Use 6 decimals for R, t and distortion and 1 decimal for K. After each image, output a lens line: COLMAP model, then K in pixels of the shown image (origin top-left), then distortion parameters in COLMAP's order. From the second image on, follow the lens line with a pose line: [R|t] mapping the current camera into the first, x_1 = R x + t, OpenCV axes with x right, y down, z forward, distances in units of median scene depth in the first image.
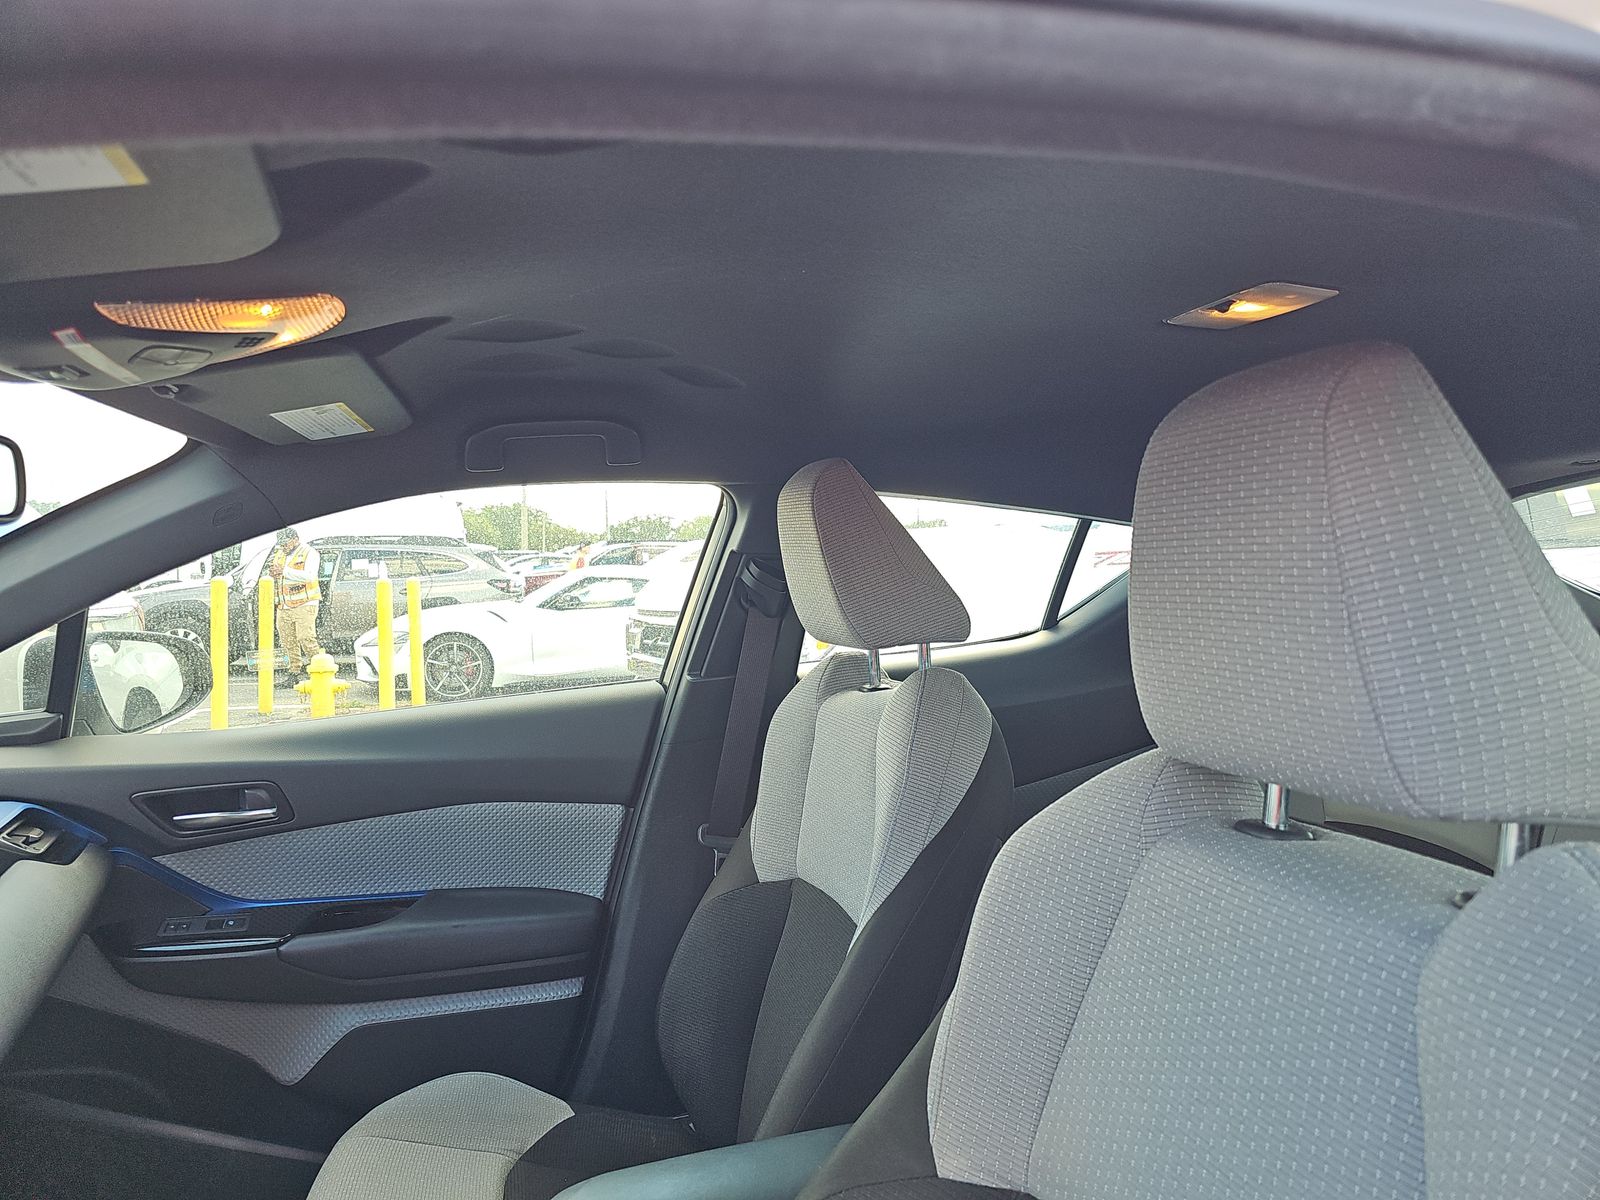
lens RADIAL K [[1072.6, 0, 802.2], [0, 1072.6, 594.9], [0, 0, 1]] dist [0.041639, -0.011060]
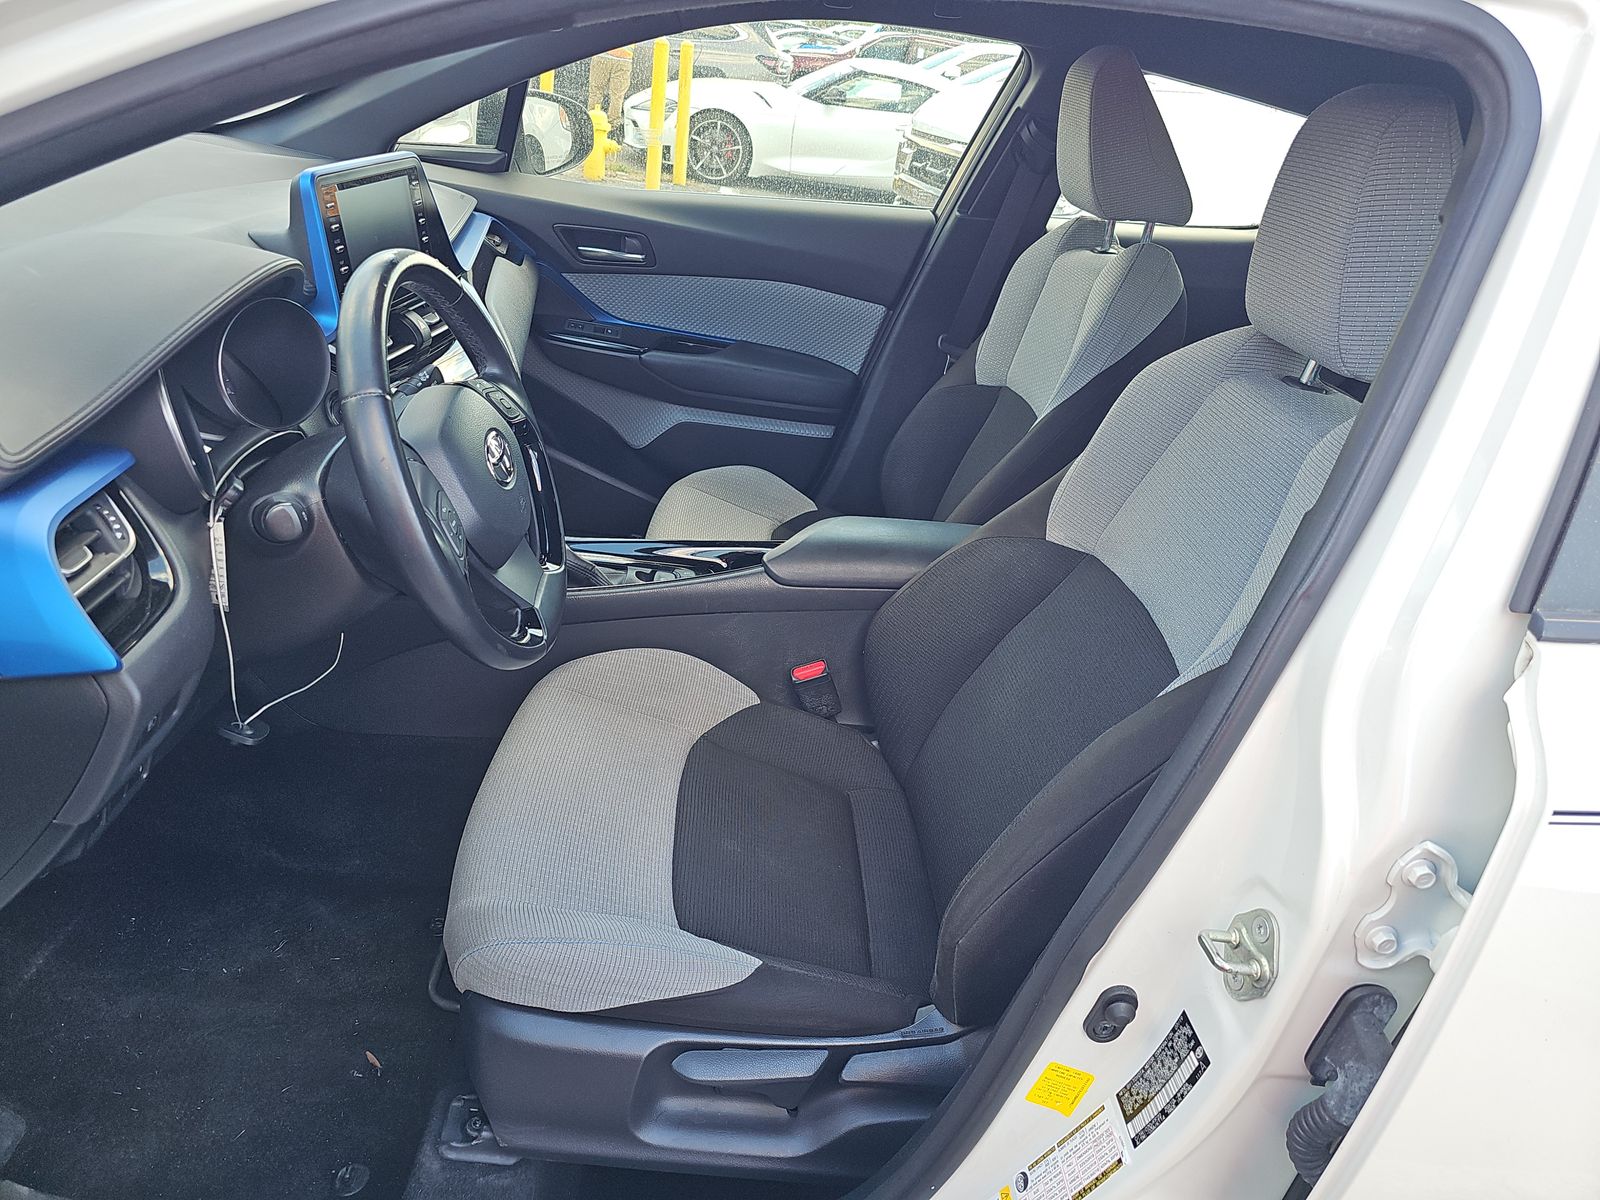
lens RADIAL K [[1072.6, 0, 802.4], [0, 1072.6, 596.5], [0, 0, 1]] dist [0.041639, -0.011060]
pose [[0.959936, 0.240937, -0.143080, 0.006665], [-0.159508, 0.889630, 0.427920, -0.033688], [0.230390, -0.387954, 0.892419, -0.322351]]
